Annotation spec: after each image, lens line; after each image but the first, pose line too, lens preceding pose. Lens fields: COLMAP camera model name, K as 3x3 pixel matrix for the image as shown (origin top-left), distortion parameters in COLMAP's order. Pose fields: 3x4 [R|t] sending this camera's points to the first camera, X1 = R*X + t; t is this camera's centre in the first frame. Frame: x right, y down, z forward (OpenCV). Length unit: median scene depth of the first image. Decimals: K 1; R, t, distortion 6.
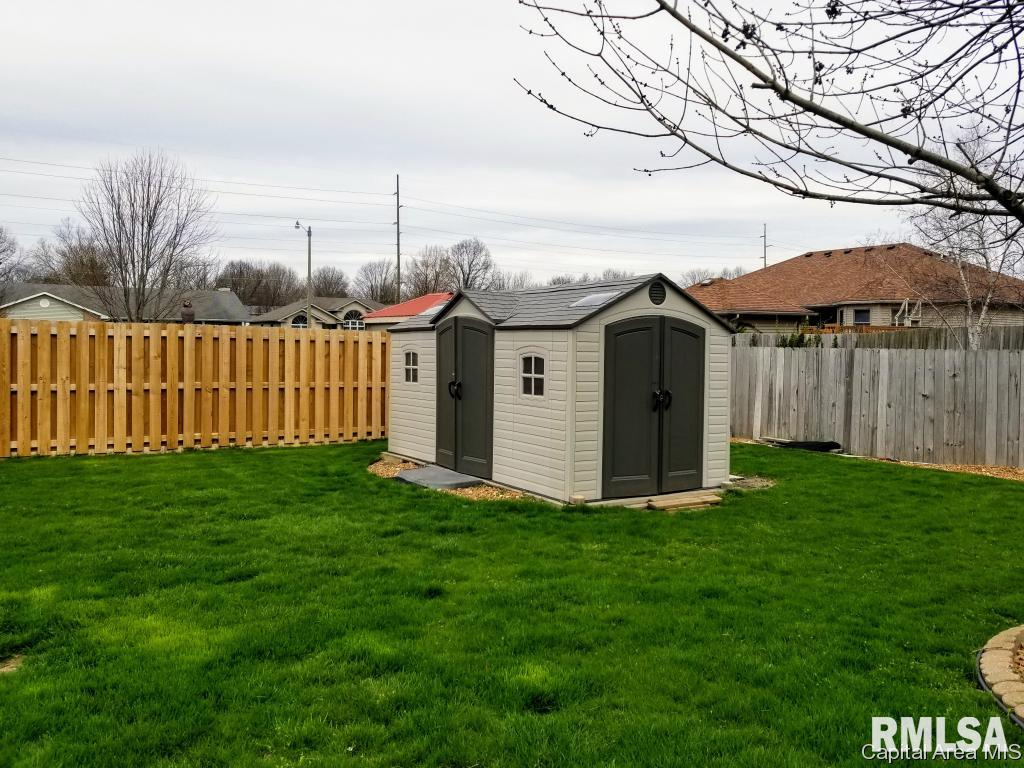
lens RADIAL K [[779.7, 0, 512.4], [0, 779.7, 378.3], [0, 0, 1]] dist [0.035825, -0.007644]
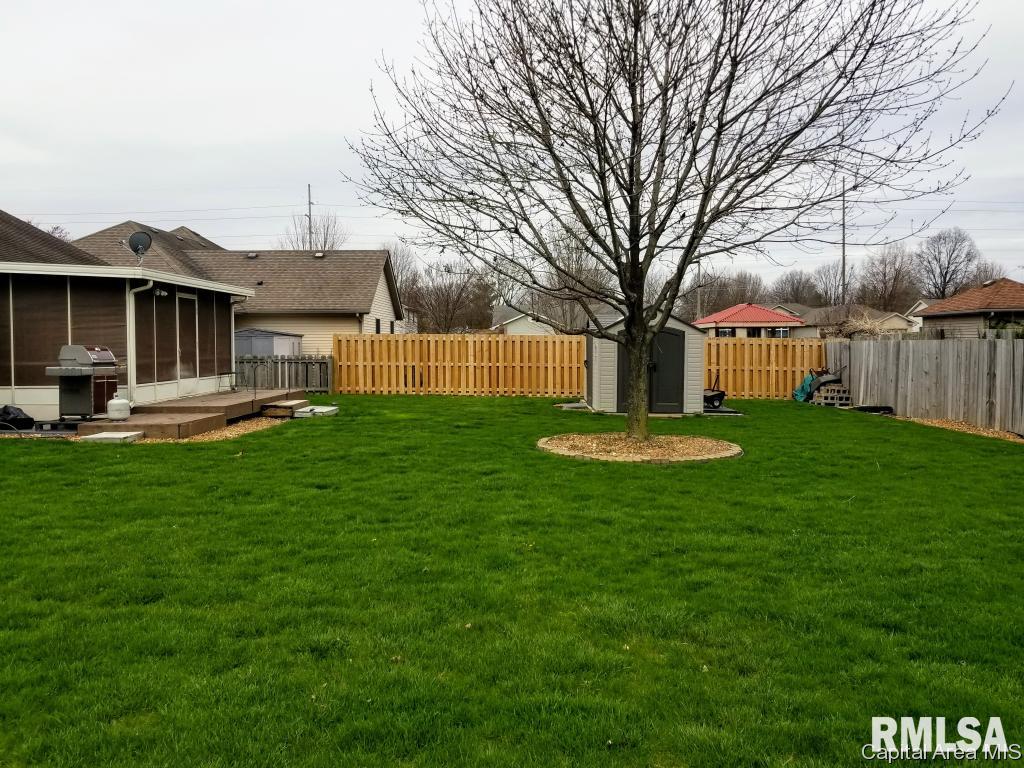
lens RADIAL K [[779.7, 0, 512.8], [0, 779.7, 384.7], [0, 0, 1]] dist [0.035825, -0.007644]
pose [[0.821915, 0.014447, -0.569427, 0.737176], [-0.012877, 0.999894, 0.006781, 0.045503], [0.569465, 0.001759, 0.822014, -0.624941]]
